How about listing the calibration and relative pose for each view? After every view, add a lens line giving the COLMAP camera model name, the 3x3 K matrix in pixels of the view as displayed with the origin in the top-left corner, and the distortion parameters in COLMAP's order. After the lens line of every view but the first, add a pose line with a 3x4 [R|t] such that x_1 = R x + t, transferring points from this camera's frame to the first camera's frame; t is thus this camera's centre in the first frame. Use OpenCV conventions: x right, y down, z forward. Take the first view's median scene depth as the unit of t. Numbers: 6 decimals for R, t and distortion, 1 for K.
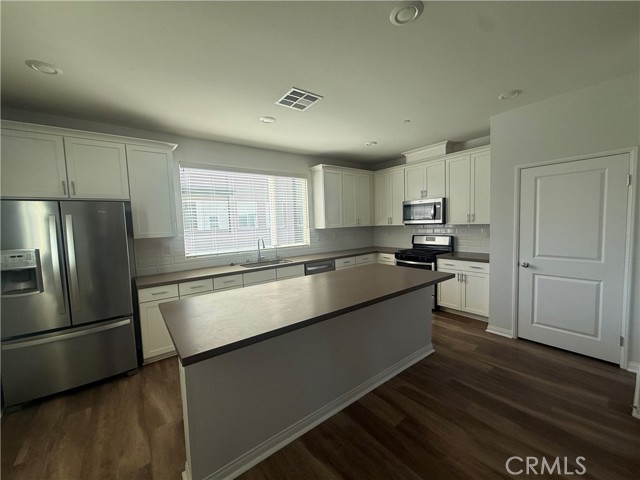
lens RADIAL K [[256.2, 0, 318.4], [0, 256.2, 240.3], [0, 0, 1]] dist [-0.000877, -0.000372]
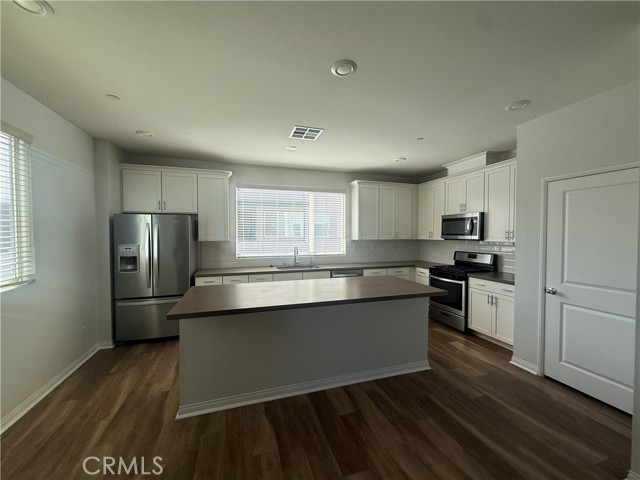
lens RADIAL K [[256.2, 0, 318.4], [0, 256.2, 240.3], [0, 0, 1]] dist [-0.000877, -0.000372]
pose [[0.941018, 0.043939, -0.335492, 0.298994], [-0.056357, 0.998036, -0.027361, -0.007065], [0.333631, 0.044655, 0.941646, -0.075885]]
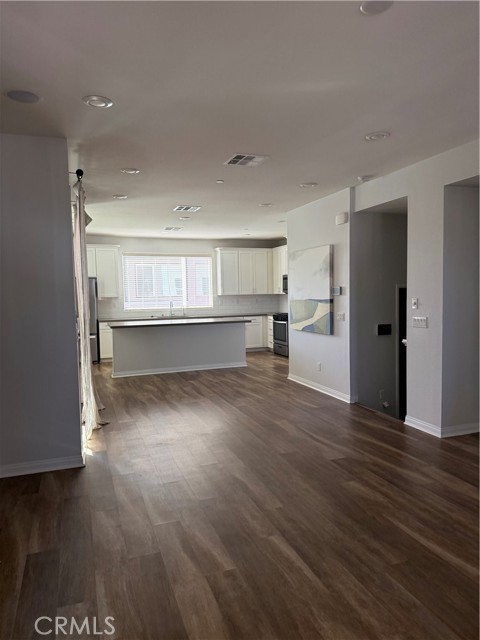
lens RADIAL K [[452.8, 0, 240.0], [0, 452.8, 320.0], [0, 0, 1]] dist [-0.001419, -0.004945]
pose [[0.951455, 0.036355, -0.305634, 1.104016], [-0.036490, 0.999320, 0.005272, 0.088355], [0.305618, 0.006136, 0.952134, -1.578892]]
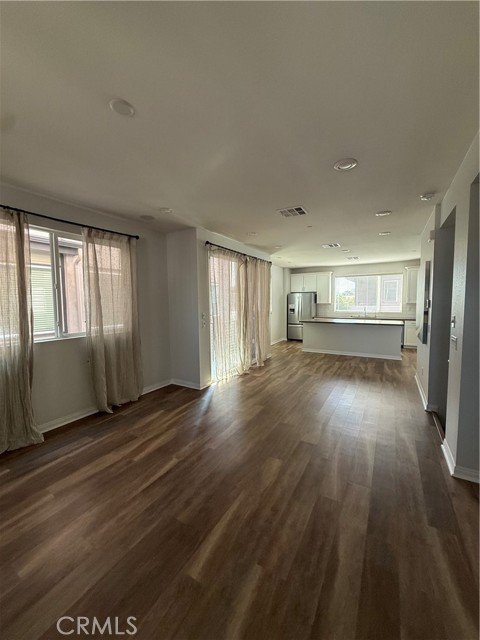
lens RADIAL K [[256.2, 0, 240.0], [0, 256.2, 320.0], [0, 0, 1]] dist [-0.000877, -0.000372]
pose [[0.366545, 0.104583, -0.924504, 1.626303], [-0.071858, 0.993876, 0.083941, 0.002526], [0.927621, 0.035665, 0.371816, -0.920645]]
